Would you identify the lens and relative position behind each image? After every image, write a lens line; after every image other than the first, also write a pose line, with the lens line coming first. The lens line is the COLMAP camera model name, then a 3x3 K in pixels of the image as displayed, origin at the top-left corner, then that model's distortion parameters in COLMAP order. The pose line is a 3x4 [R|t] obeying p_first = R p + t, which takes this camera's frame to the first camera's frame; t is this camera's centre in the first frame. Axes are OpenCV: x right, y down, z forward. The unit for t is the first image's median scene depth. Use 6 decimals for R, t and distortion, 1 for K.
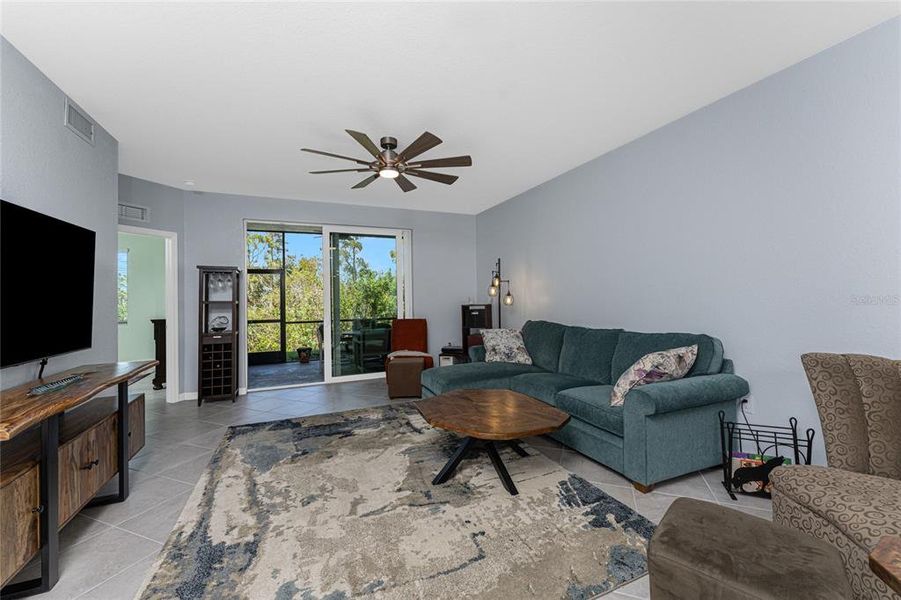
lens RADIAL K [[362.3, 0, 445.1], [0, 362.3, 292.4], [0, 0, 1]] dist [0.001457, 0.000209]
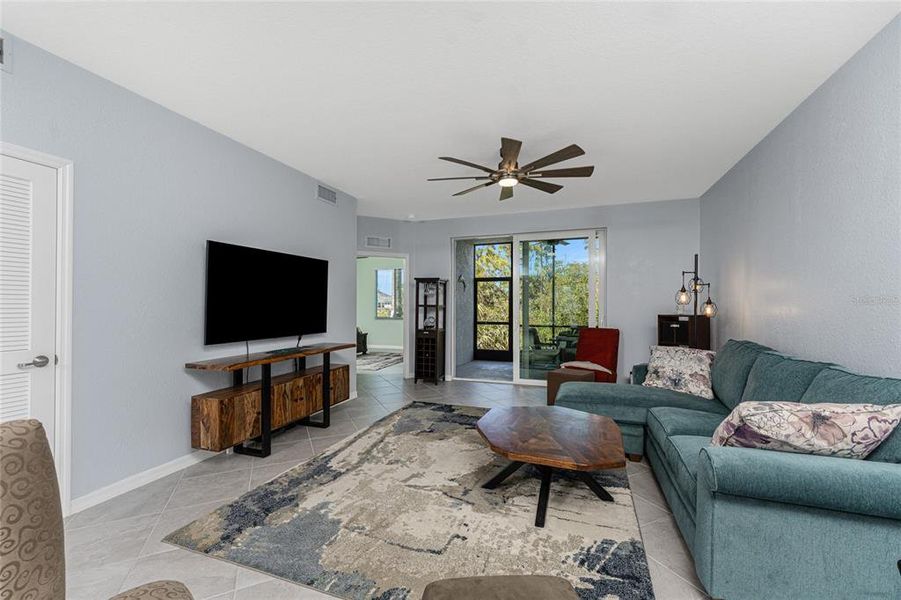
lens RADIAL K [[371.7, 0, 454.9], [0, 371.7, 303.5], [0, 0, 1]] dist [0.003623, -0.000174]
pose [[0.733408, 0.014493, -0.679634, 0.422469], [-0.002676, 0.999827, 0.018434, -0.006510], [0.679783, -0.011701, 0.733320, 0.122140]]
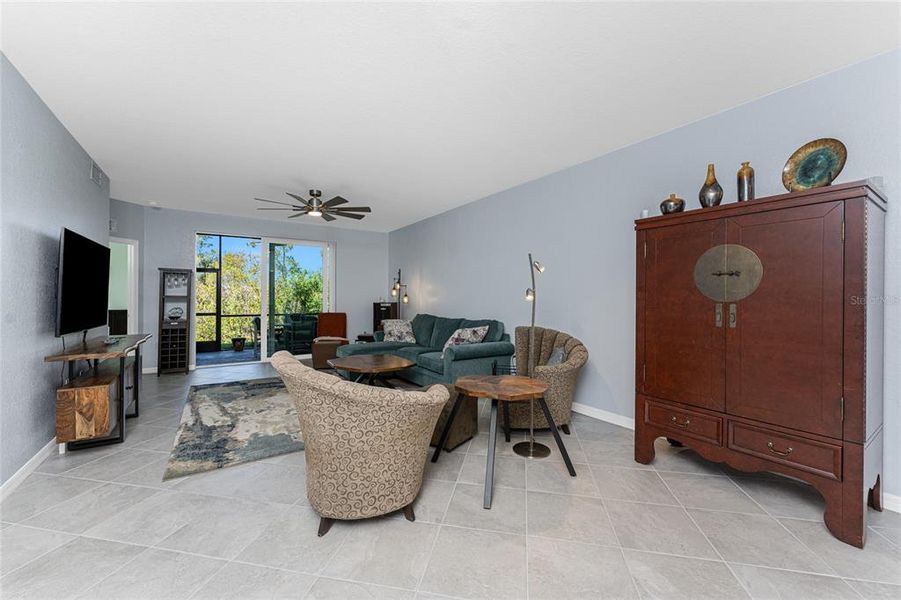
lens RADIAL K [[371.7, 0, 450.1], [0, 371.7, 294.2], [0, 0, 1]] dist [0.003623, -0.000174]
pose [[0.983925, 0.022479, 0.177162, 0.121523], [-0.023500, 0.999717, 0.003668, -0.011070], [-0.177030, -0.007772, 0.984175, -0.583991]]
